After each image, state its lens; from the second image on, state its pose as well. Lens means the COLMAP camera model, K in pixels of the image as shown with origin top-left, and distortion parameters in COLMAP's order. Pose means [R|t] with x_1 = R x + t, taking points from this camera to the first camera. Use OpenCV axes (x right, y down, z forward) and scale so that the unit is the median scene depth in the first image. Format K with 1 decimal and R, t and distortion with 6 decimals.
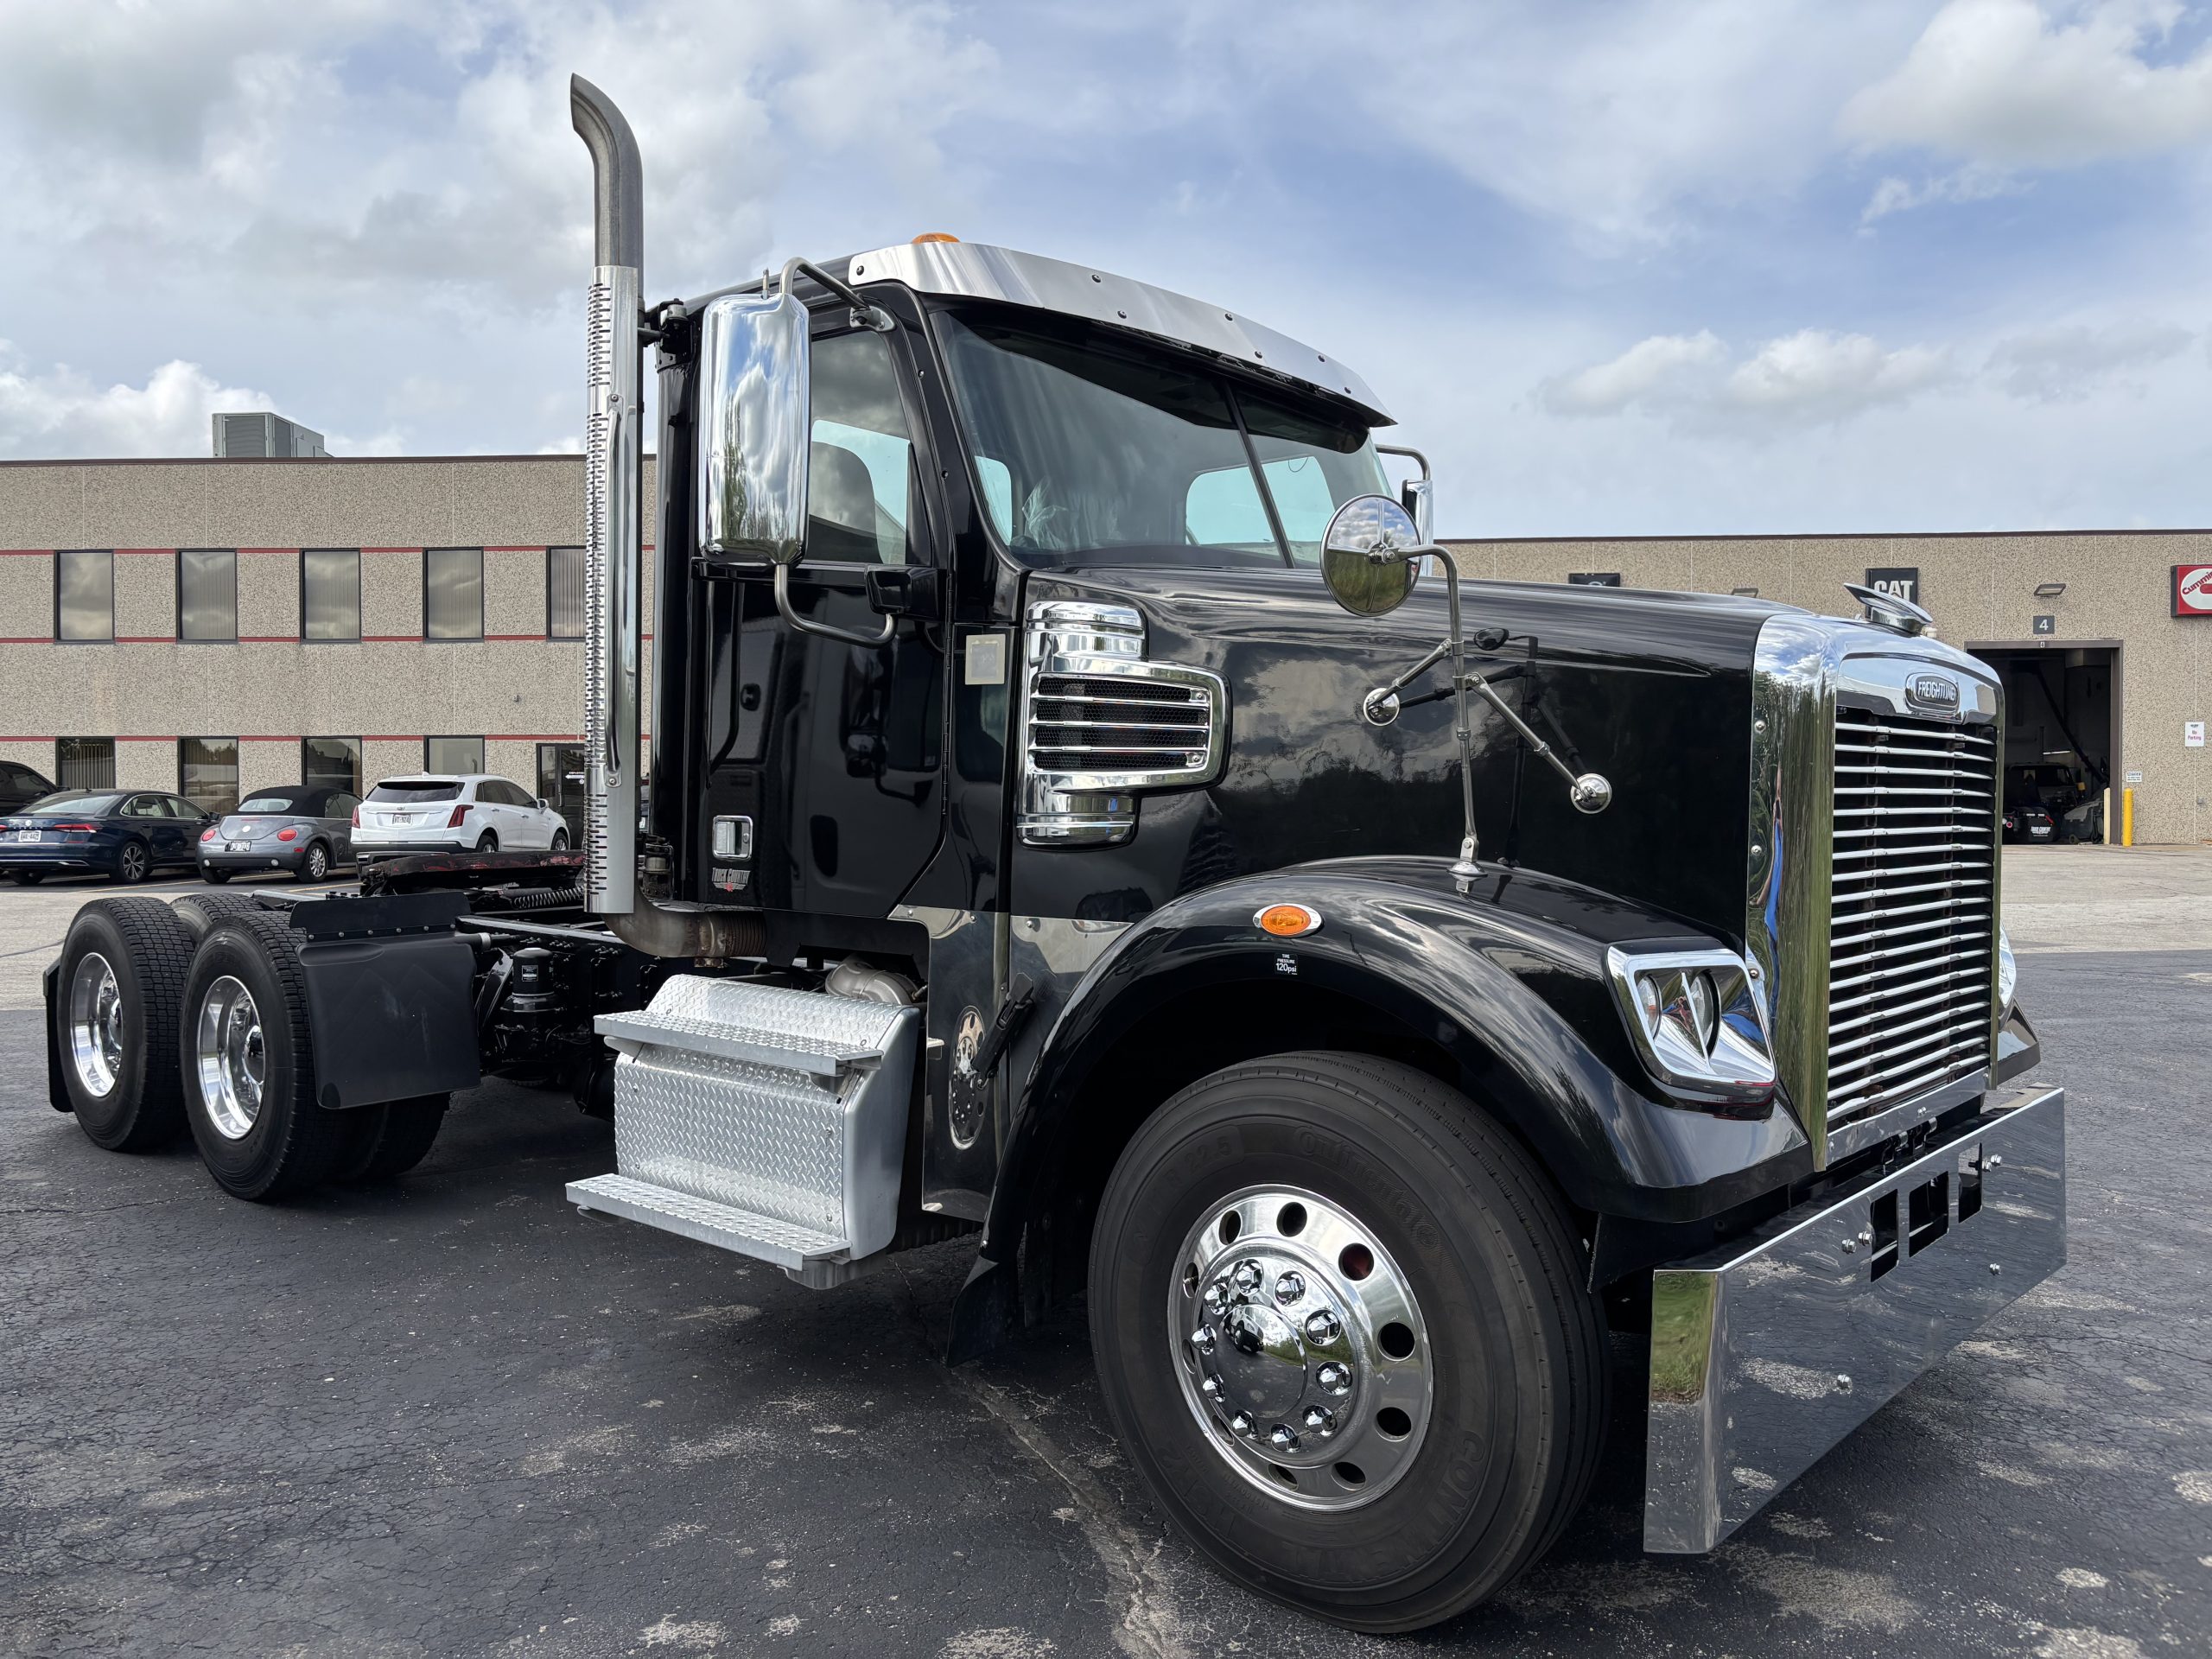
lens RADIAL K [[1670.4, 0, 1102.2], [0, 1670.4, 833.7], [0, 0, 1]] dist [0.049916, -0.060210]
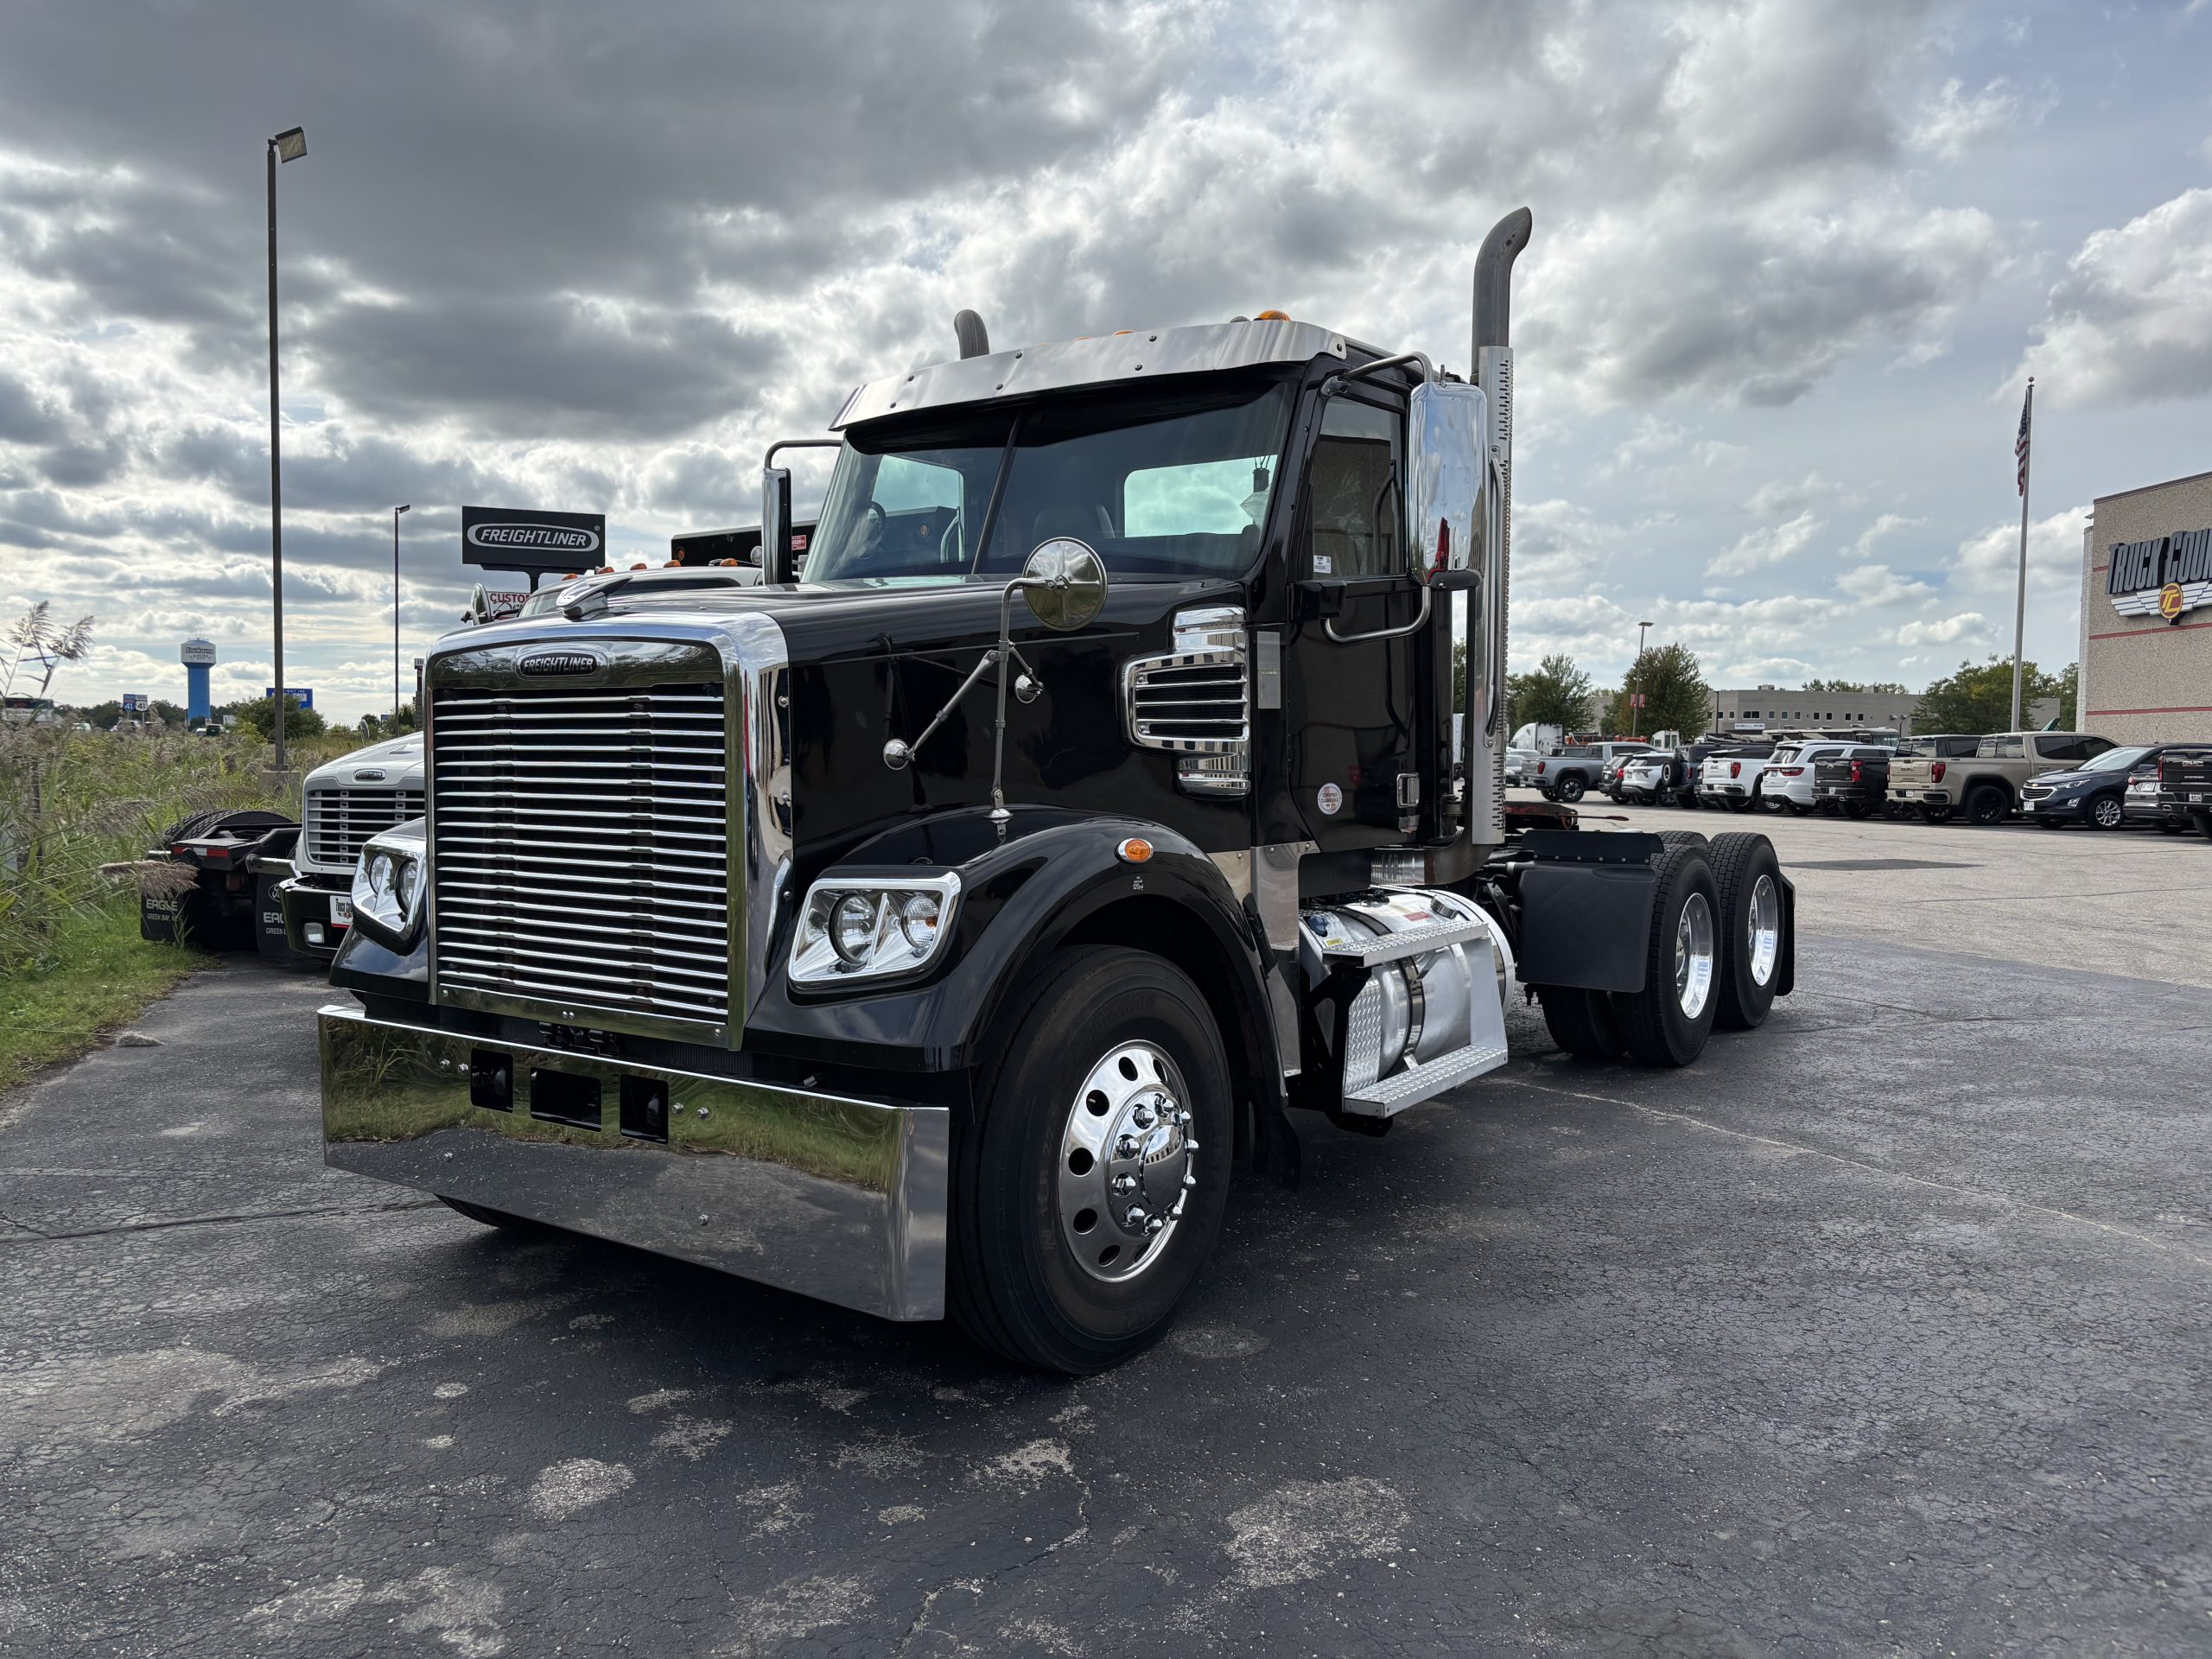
lens RADIAL K [[1683.7, 0, 1113.0], [0, 1683.7, 777.9], [0, 0, 1]] dist [0.016010, 0.010952]
pose [[0.108930, 0.016964, -0.993905, 0.230558], [-0.025767, 0.999567, 0.014236, -0.003894], [0.993715, 0.024059, 0.109320, 0.166575]]
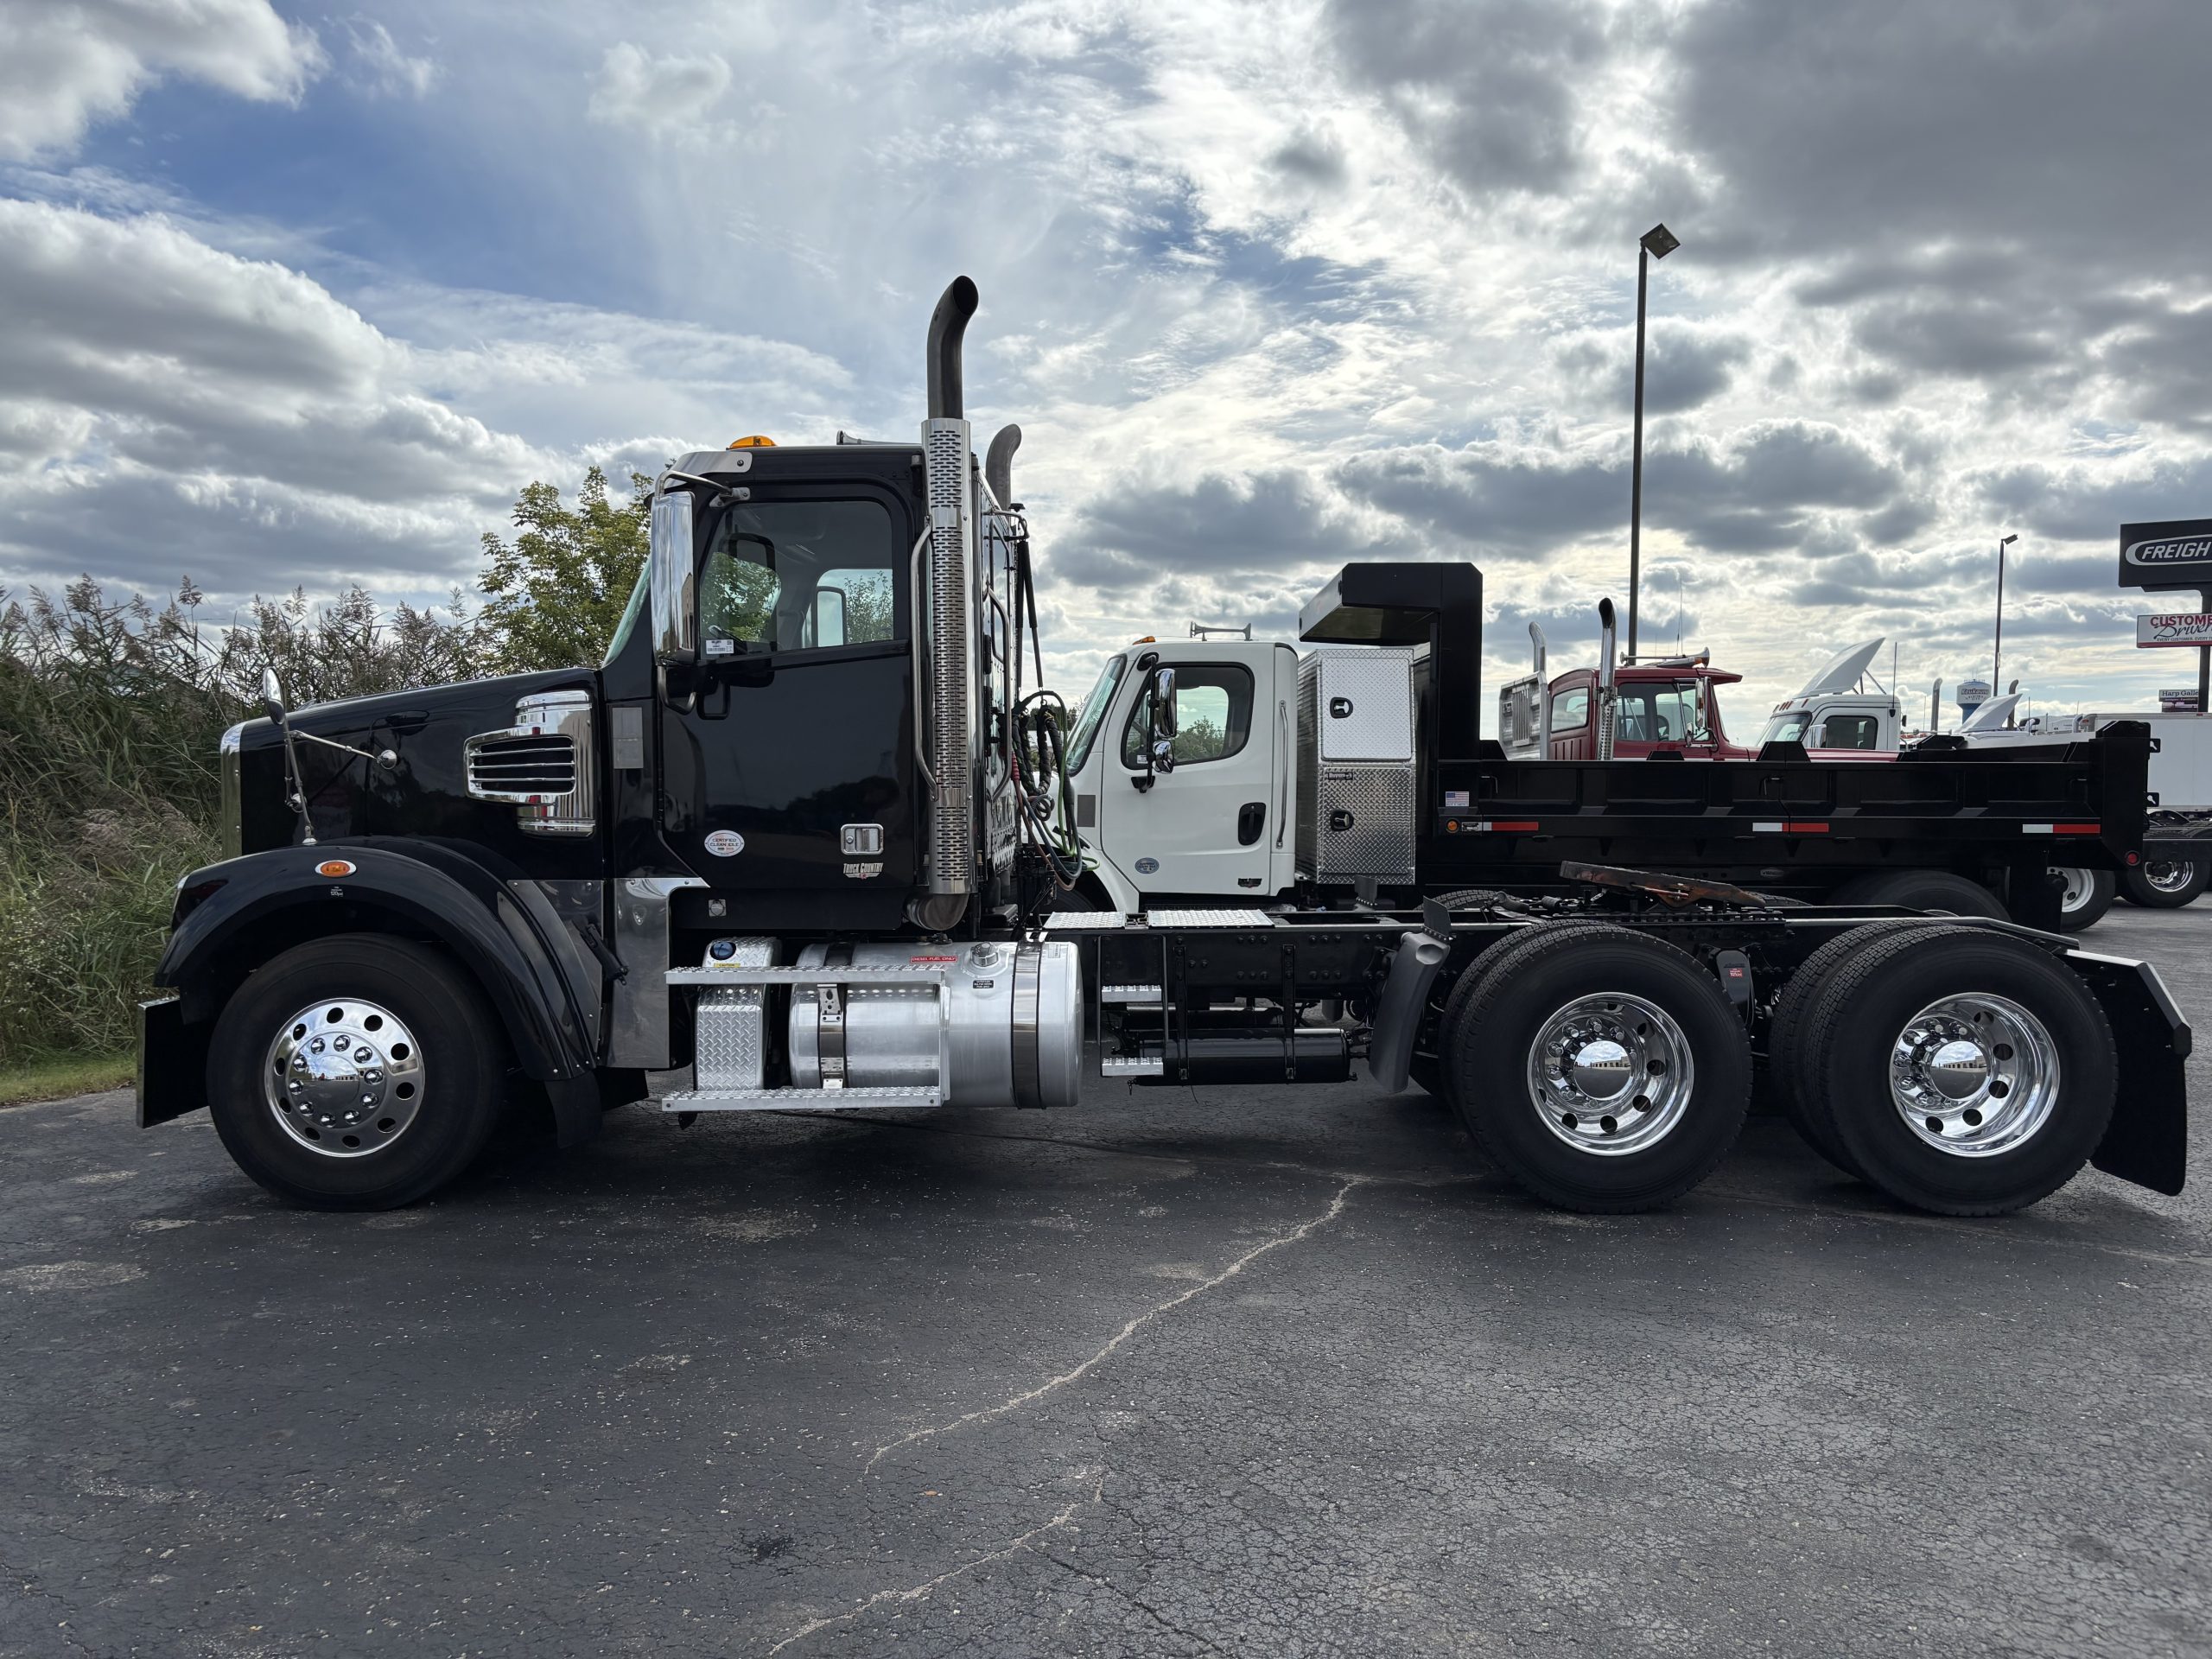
lens RADIAL K [[1670.4, 0, 1102.2], [0, 1670.4, 833.7], [0, 0, 1]] dist [0.049916, -0.060210]
pose [[-0.767880, 0.016906, -0.640370, 0.141368], [-0.016577, 0.998793, 0.046246, -0.012556], [0.640379, 0.046127, -0.766673, 0.436708]]
